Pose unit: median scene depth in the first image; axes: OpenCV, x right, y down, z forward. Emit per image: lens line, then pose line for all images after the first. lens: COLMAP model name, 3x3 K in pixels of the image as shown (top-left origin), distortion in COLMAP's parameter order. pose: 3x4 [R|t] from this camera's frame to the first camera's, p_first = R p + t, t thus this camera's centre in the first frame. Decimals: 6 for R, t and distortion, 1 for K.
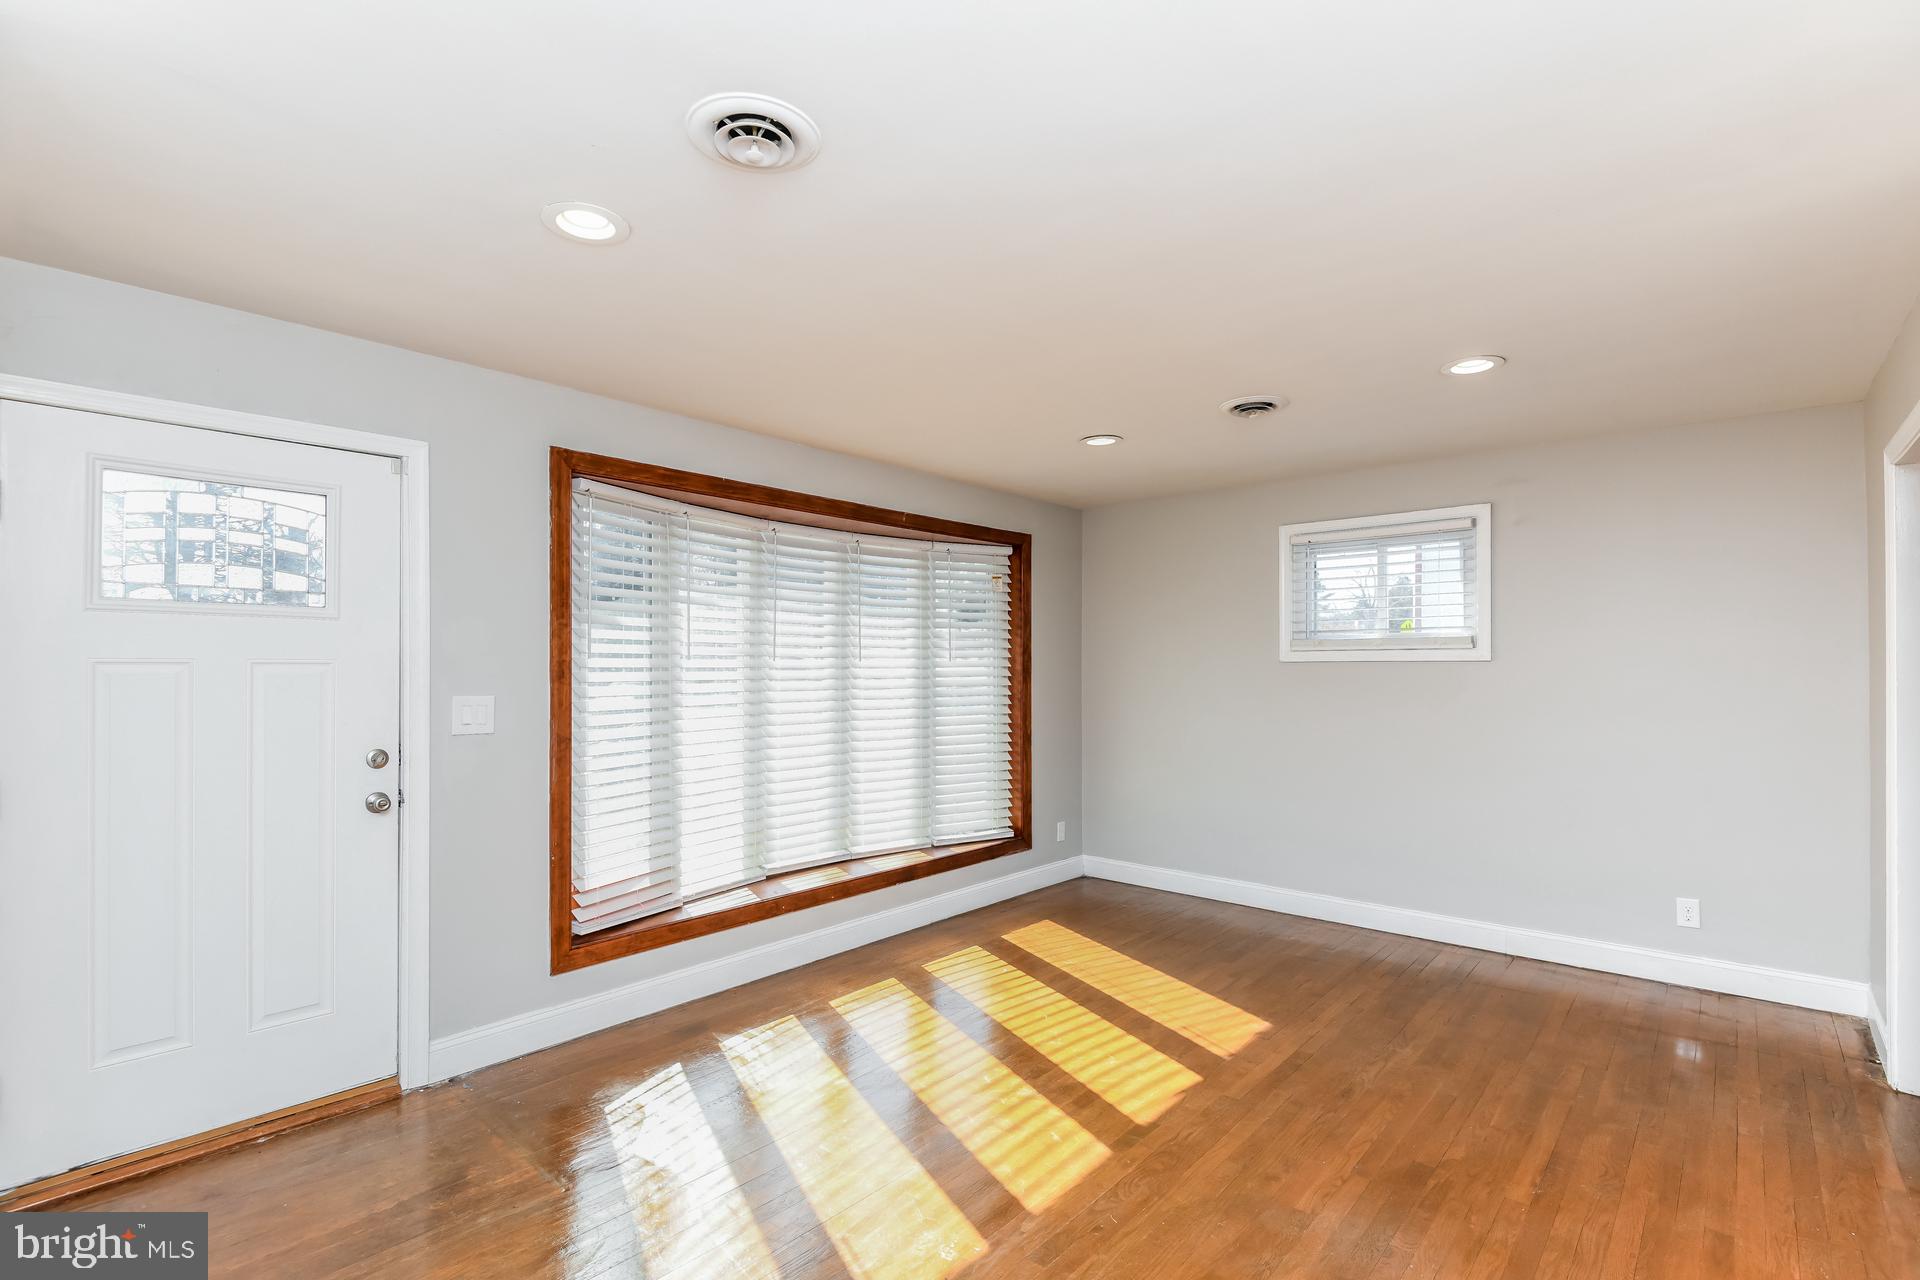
lens RADIAL K [[900.5, 0, 969.8], [0, 900.5, 643.1], [0, 0, 1]] dist [0.002459, -0.010390]
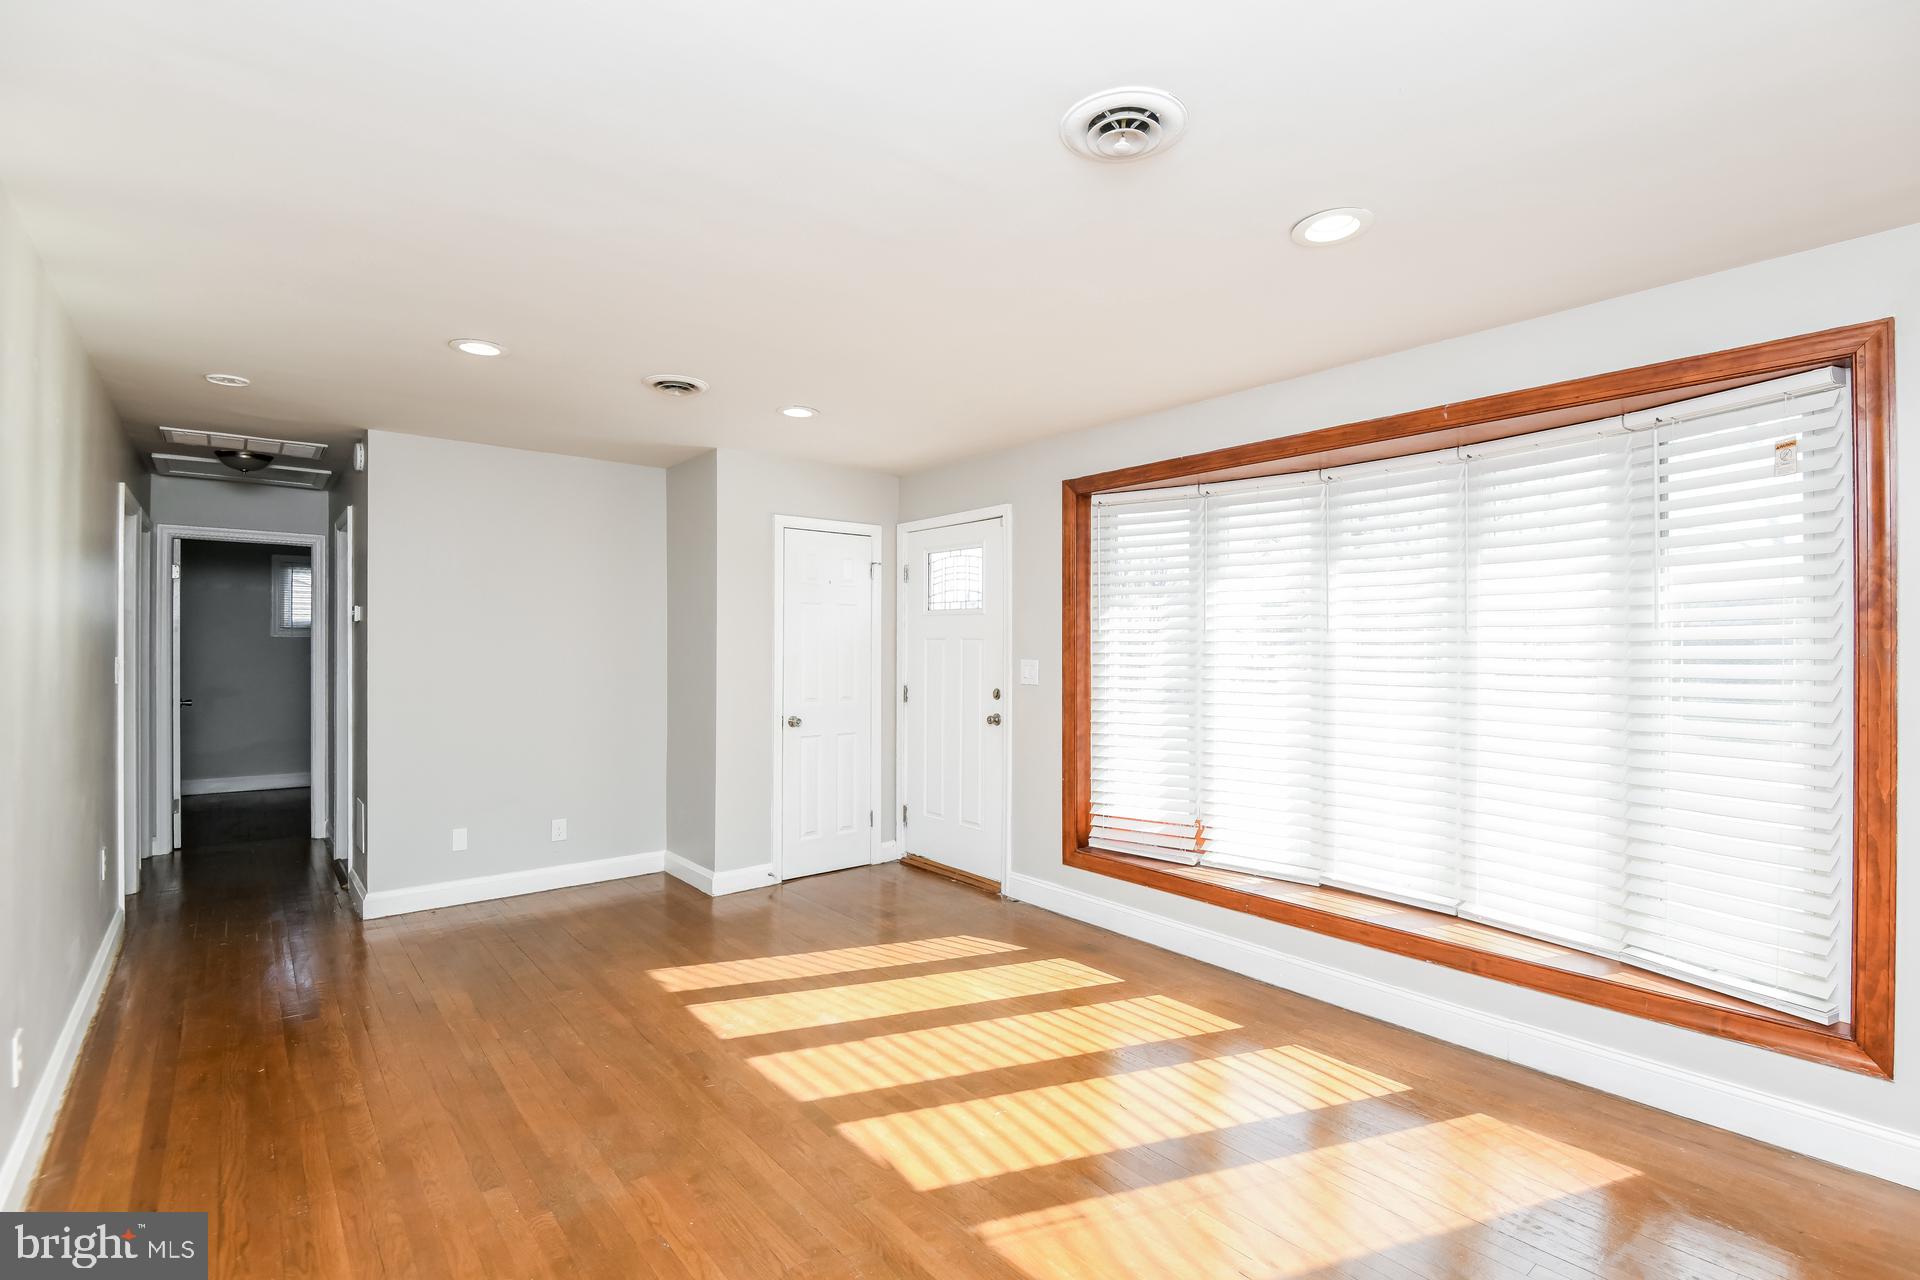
lens RADIAL K [[894.5, 0, 957.8], [0, 894.5, 629.9], [0, 0, 1]] dist [0.022625, -0.043304]
pose [[-0.177717, -0.013599, -0.983988, 0.831086], [0.019603, 0.999657, -0.017356, 0.028311], [0.983886, -0.022373, -0.177390, 0.987780]]
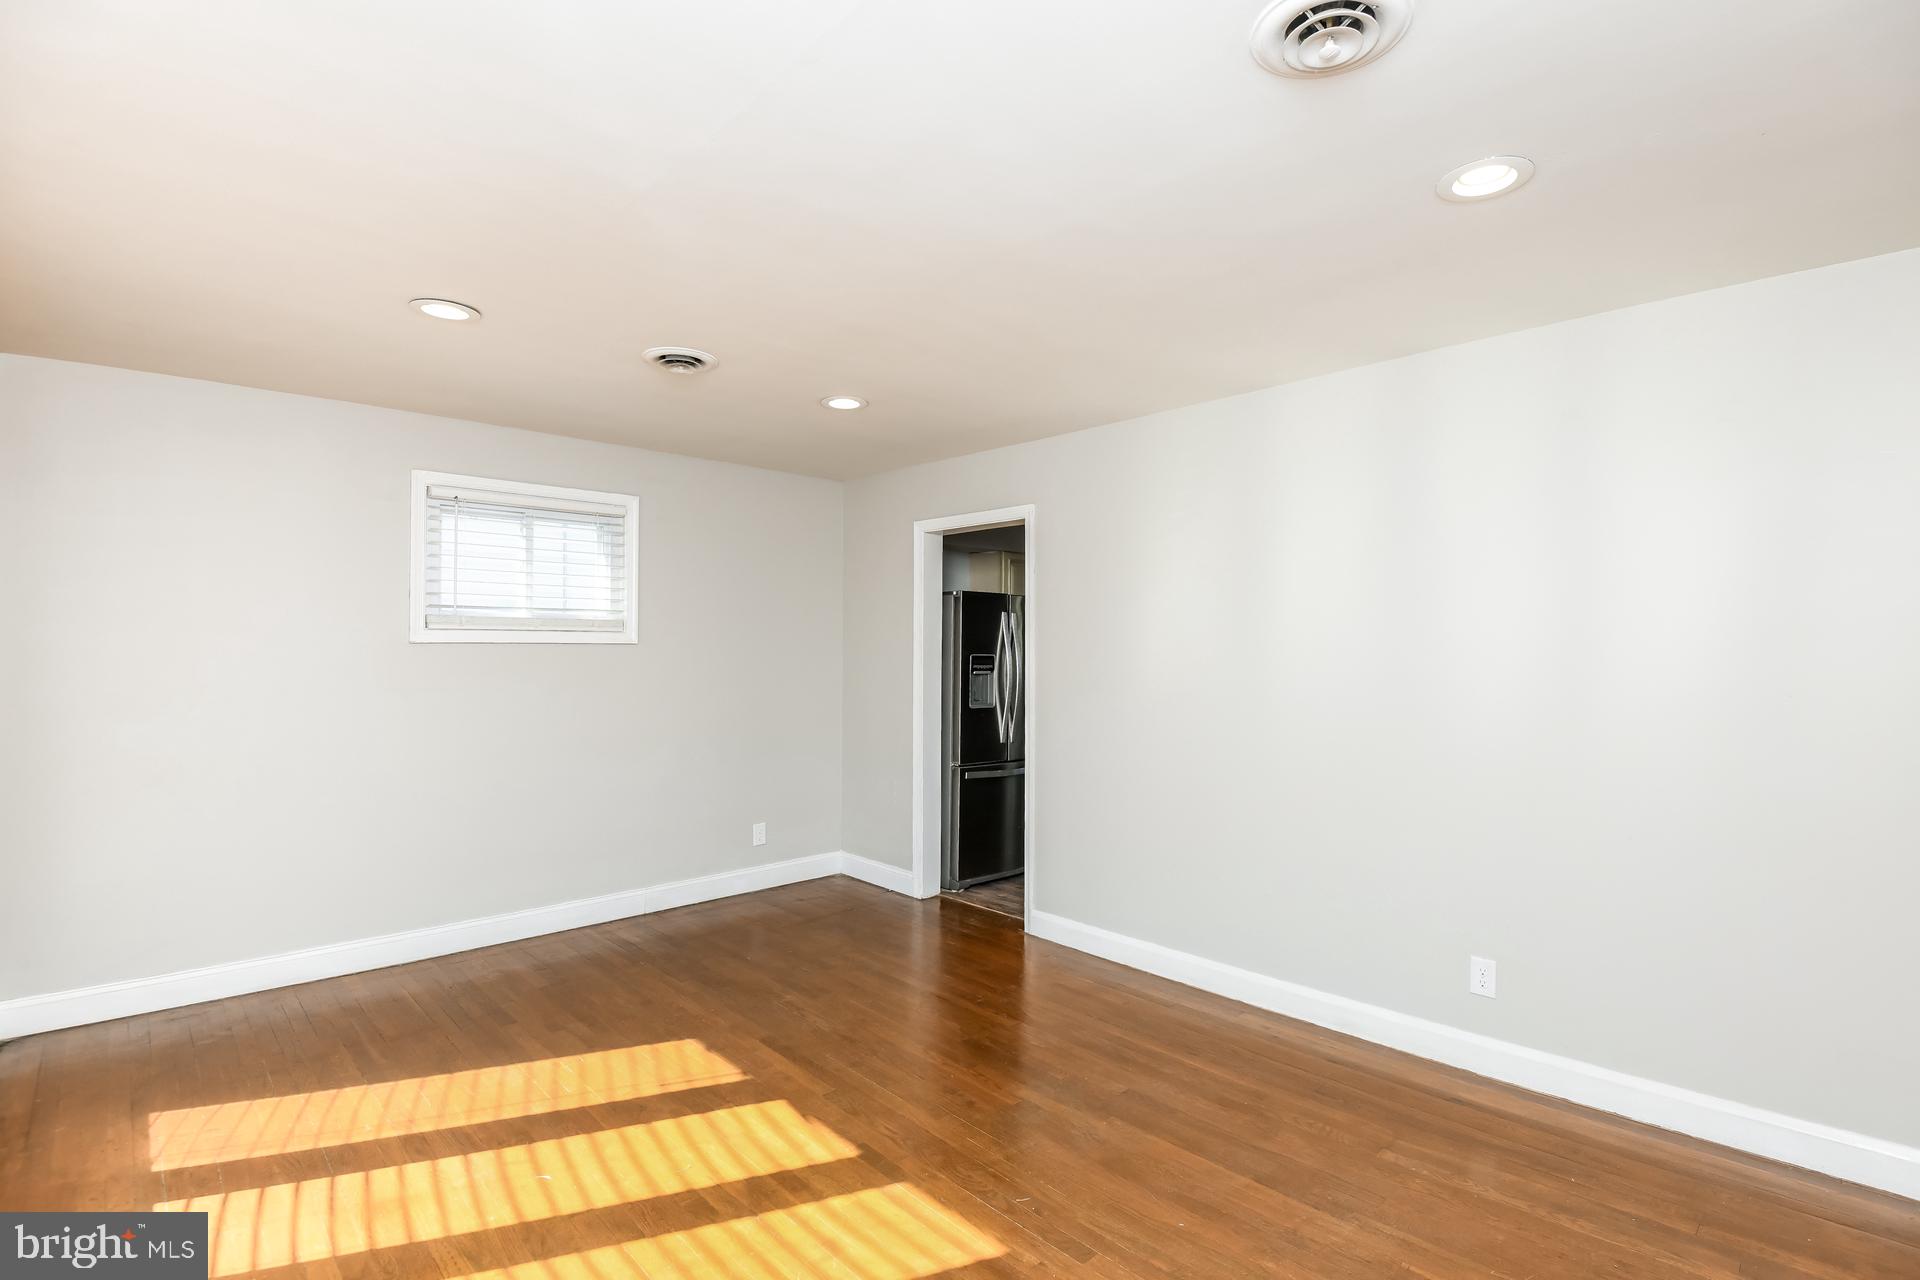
lens RADIAL K [[900.5, 0, 969.8], [0, 900.5, 643.1], [0, 0, 1]] dist [0.002459, -0.010390]
pose [[0.097504, 0.001768, 0.995234, -0.539888], [-0.025912, 0.999664, 0.000763, 0.009346], [-0.994898, -0.025863, 0.097517, 0.616380]]
